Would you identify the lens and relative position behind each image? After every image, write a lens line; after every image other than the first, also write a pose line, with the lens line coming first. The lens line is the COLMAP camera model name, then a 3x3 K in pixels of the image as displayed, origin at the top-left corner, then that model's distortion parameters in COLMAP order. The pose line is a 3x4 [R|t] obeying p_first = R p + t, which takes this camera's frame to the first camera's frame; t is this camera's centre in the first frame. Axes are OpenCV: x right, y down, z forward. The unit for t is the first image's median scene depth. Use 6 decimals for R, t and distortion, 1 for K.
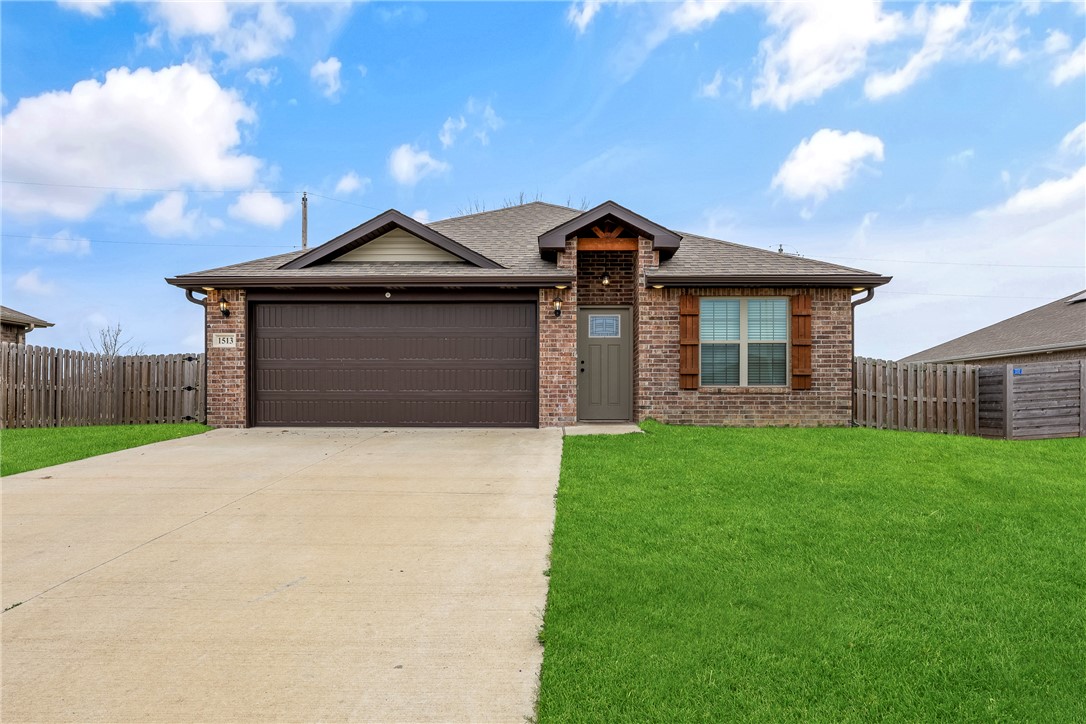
lens RADIAL K [[634.3, 0, 543.0], [0, 634.3, 362.0], [0, 0, 1]] dist [0.002996, 0.000919]
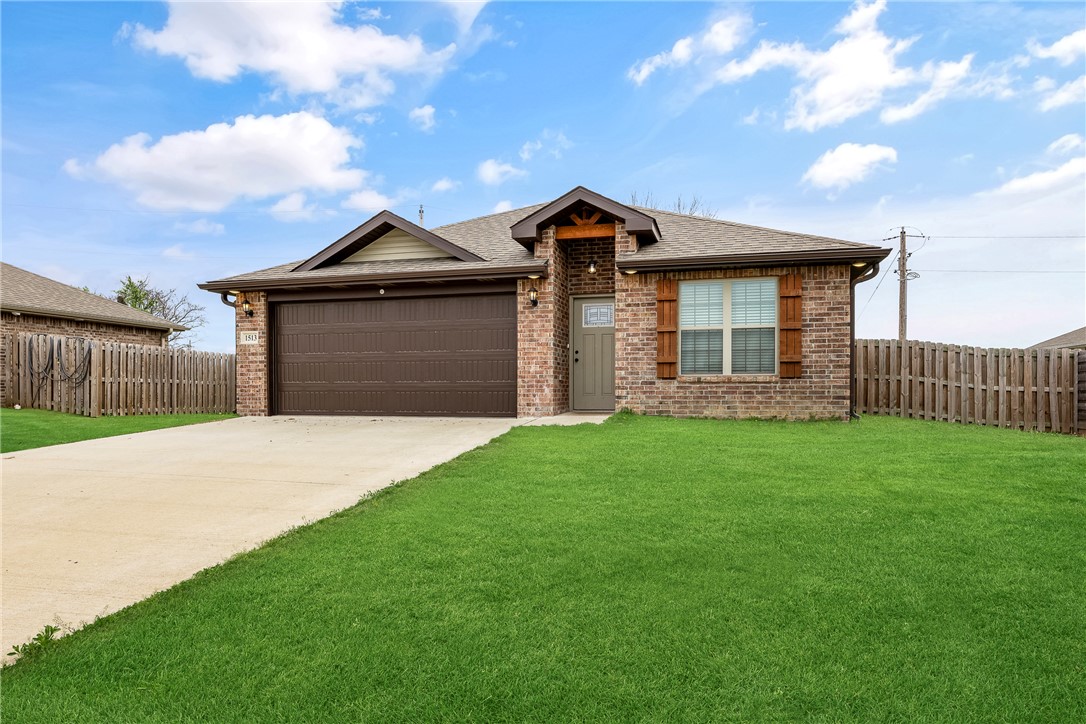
lens RADIAL K [[592.1, 0, 543.0], [0, 592.1, 362.0], [0, 0, 1]] dist [-0.000090, 0.000138]
pose [[0.977420, -0.012708, -0.210922, 0.233402], [0.015006, 0.999844, 0.009297, 0.007105], [0.210771, -0.012253, 0.977459, 0.090897]]
